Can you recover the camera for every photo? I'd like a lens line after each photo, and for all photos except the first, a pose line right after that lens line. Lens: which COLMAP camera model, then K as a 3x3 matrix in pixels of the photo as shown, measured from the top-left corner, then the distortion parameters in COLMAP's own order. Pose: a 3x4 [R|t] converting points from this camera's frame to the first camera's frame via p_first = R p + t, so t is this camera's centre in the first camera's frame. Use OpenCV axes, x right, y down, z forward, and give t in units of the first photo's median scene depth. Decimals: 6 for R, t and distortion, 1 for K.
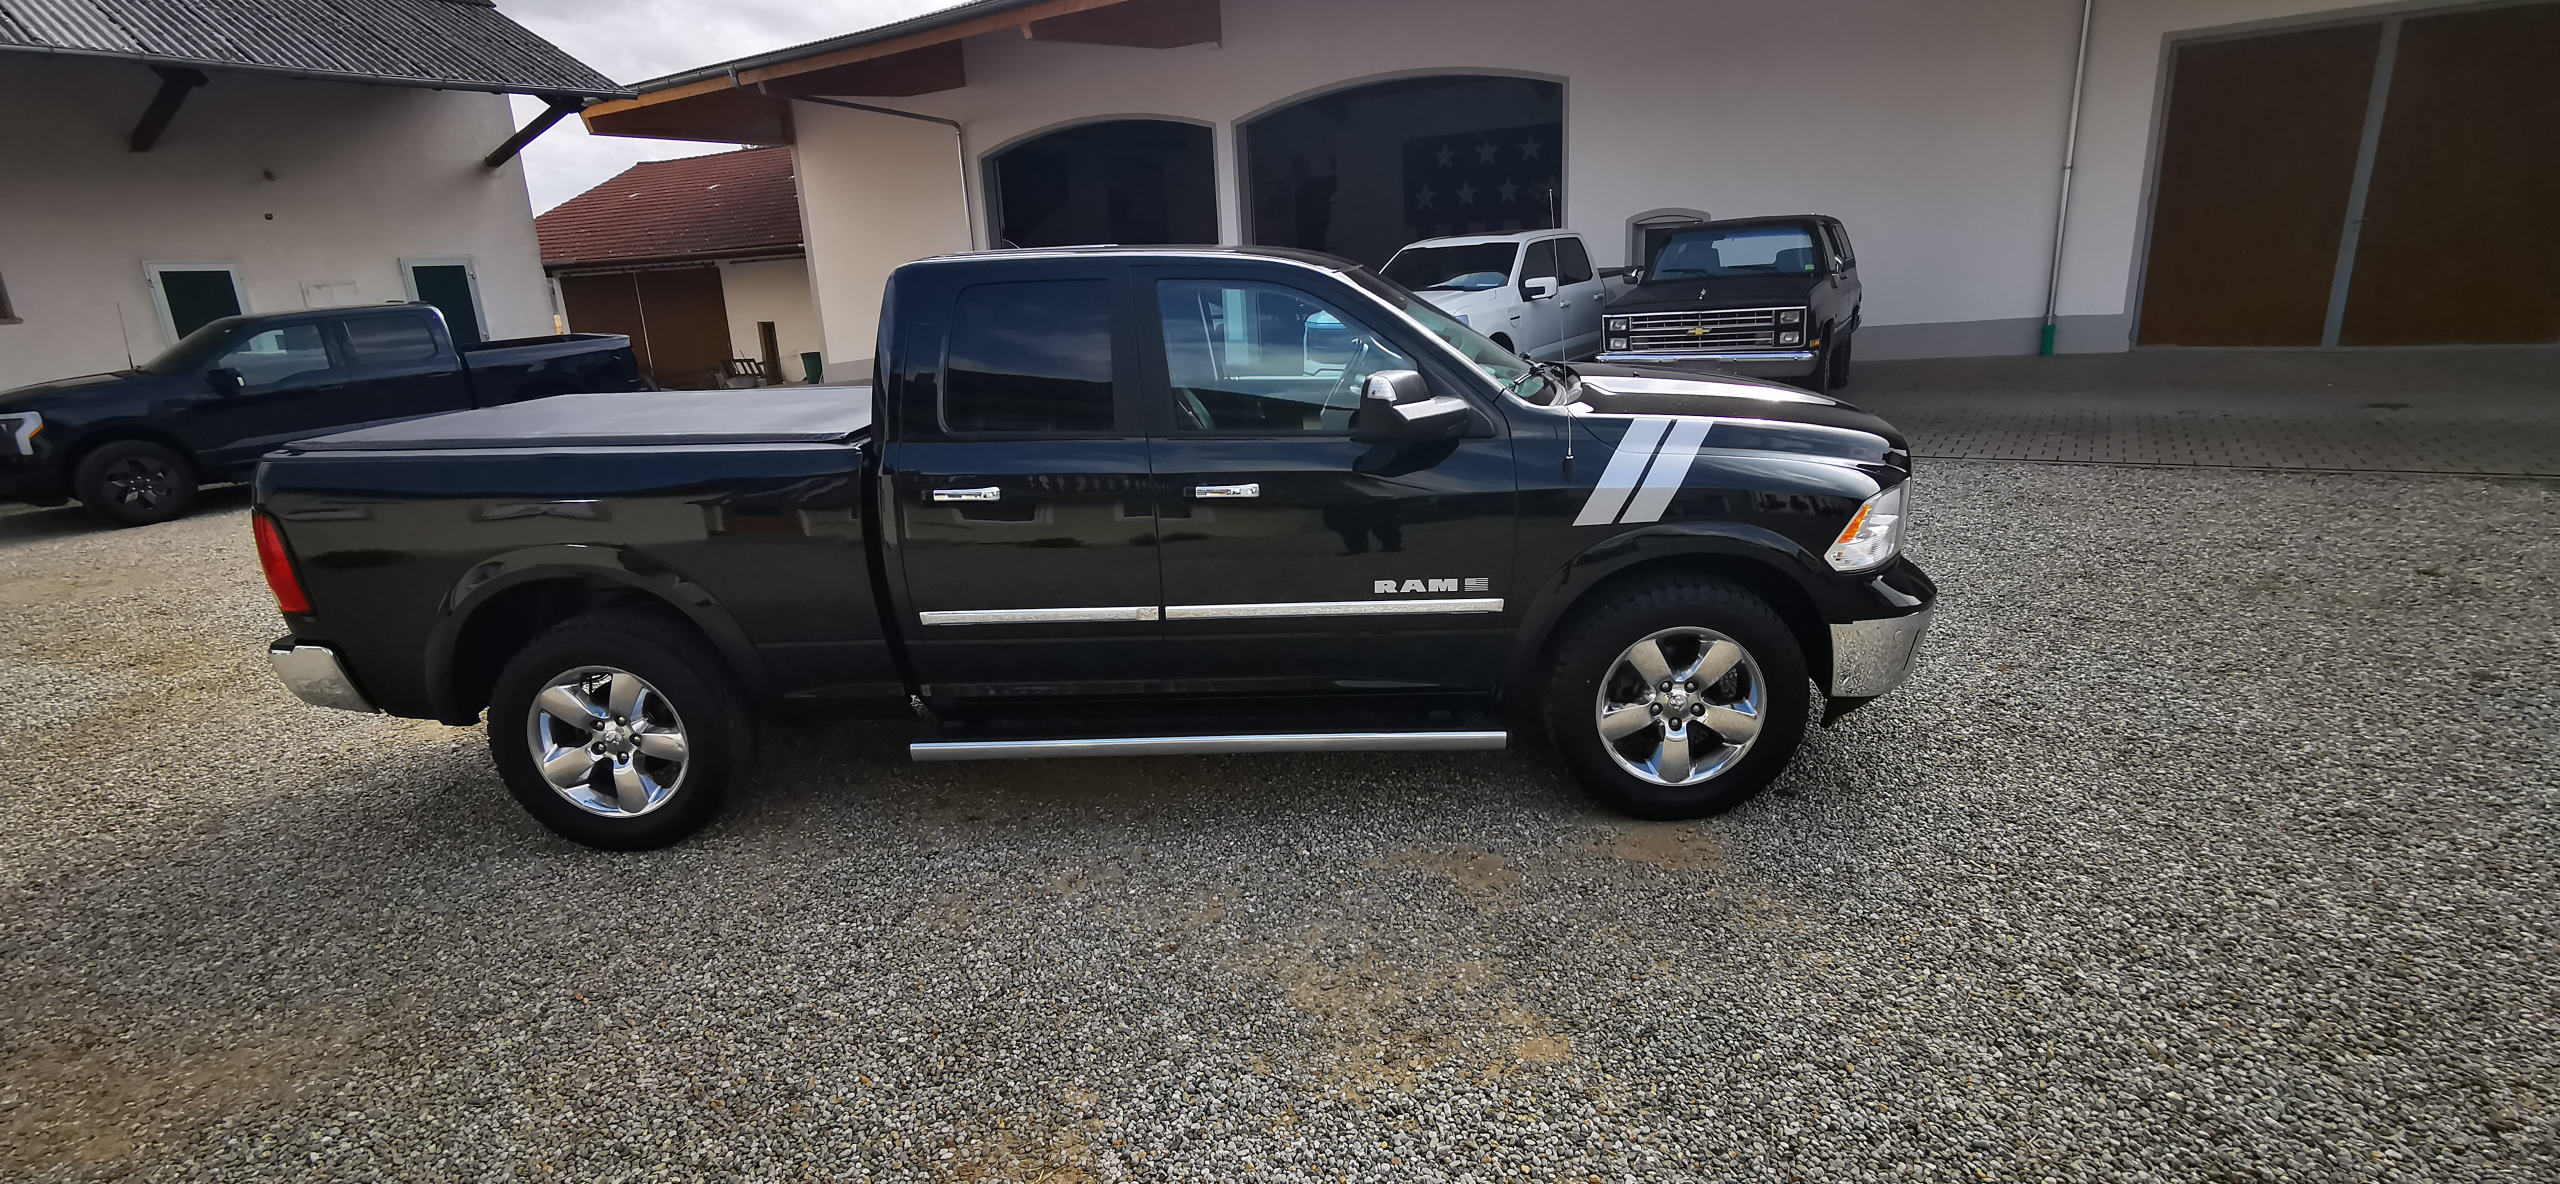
lens RADIAL K [[1175.6, 0, 1281.2], [0, 1175.6, 591.8], [0, 0, 1]] dist [-0.011979, 0.014125]
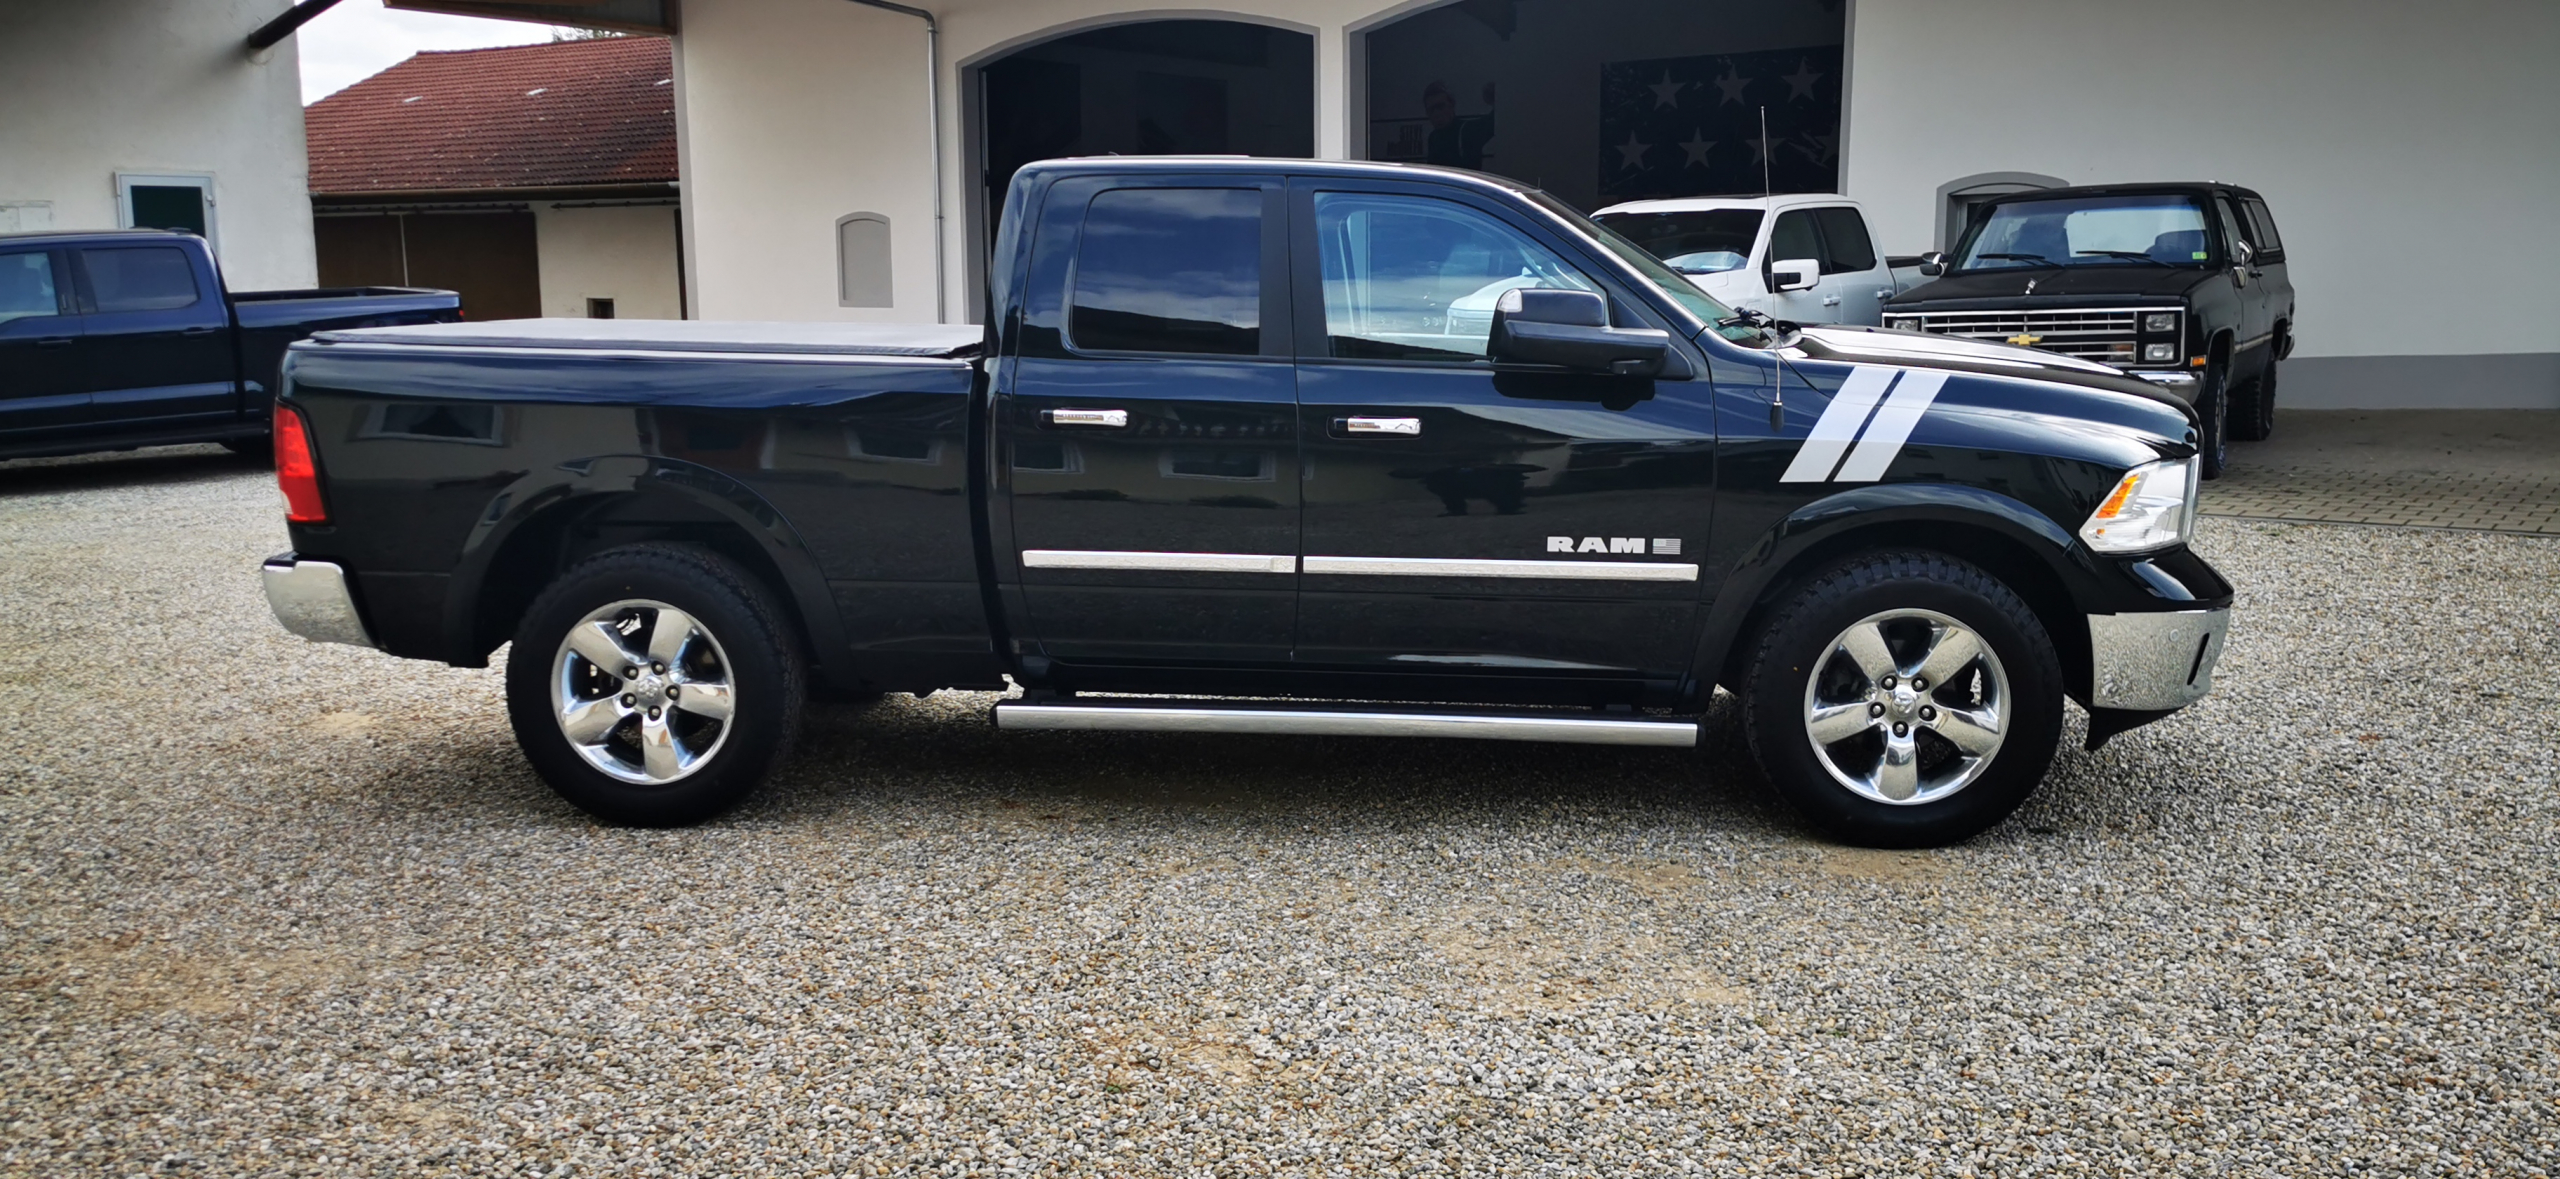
lens RADIAL K [[1976.9, 0, 1271.3], [0, 1976.9, 584.4], [0, 0, 1]] dist [0.026995, -0.003915]
pose [[0.997415, 0.048736, -0.052794, -0.044214], [-0.054066, 0.993028, -0.104748, 0.185251], [0.047321, 0.107332, 0.993096, -0.445457]]
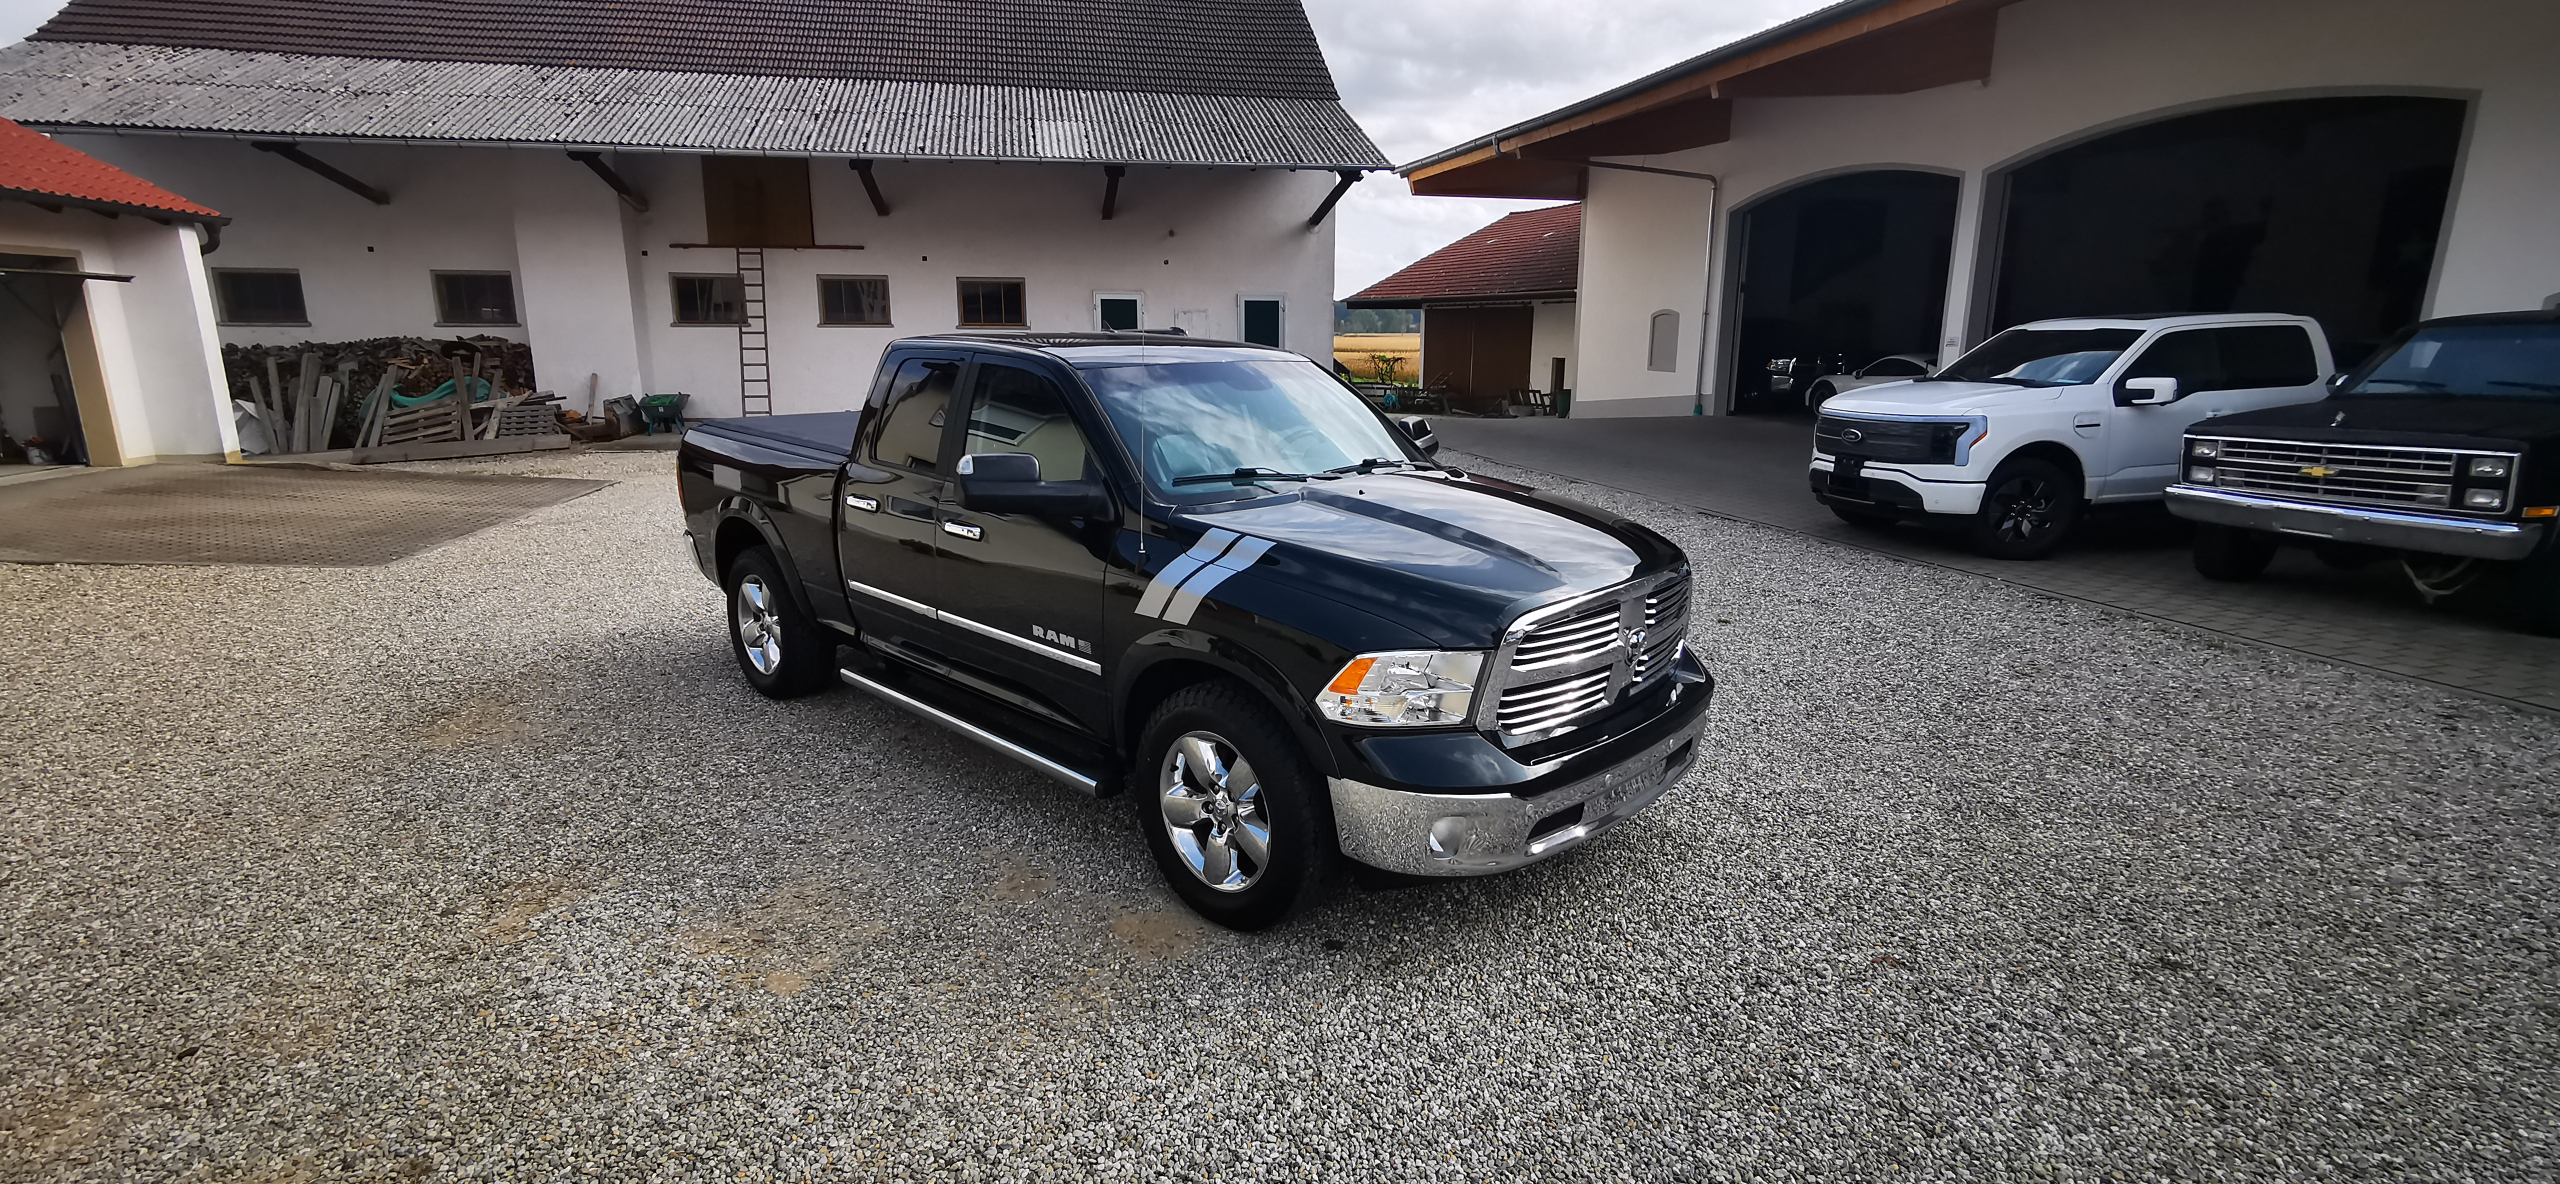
lens RADIAL K [[1171.4, 0, 1278.5], [0, 1171.4, 586.5], [0, 0, 1]] dist [-0.011542, 0.013789]
pose [[0.742427, 0.193455, -0.641387, 1.003174], [-0.215317, 0.975507, 0.044996, -0.151540], [0.634382, 0.104695, 0.765897, 0.235004]]
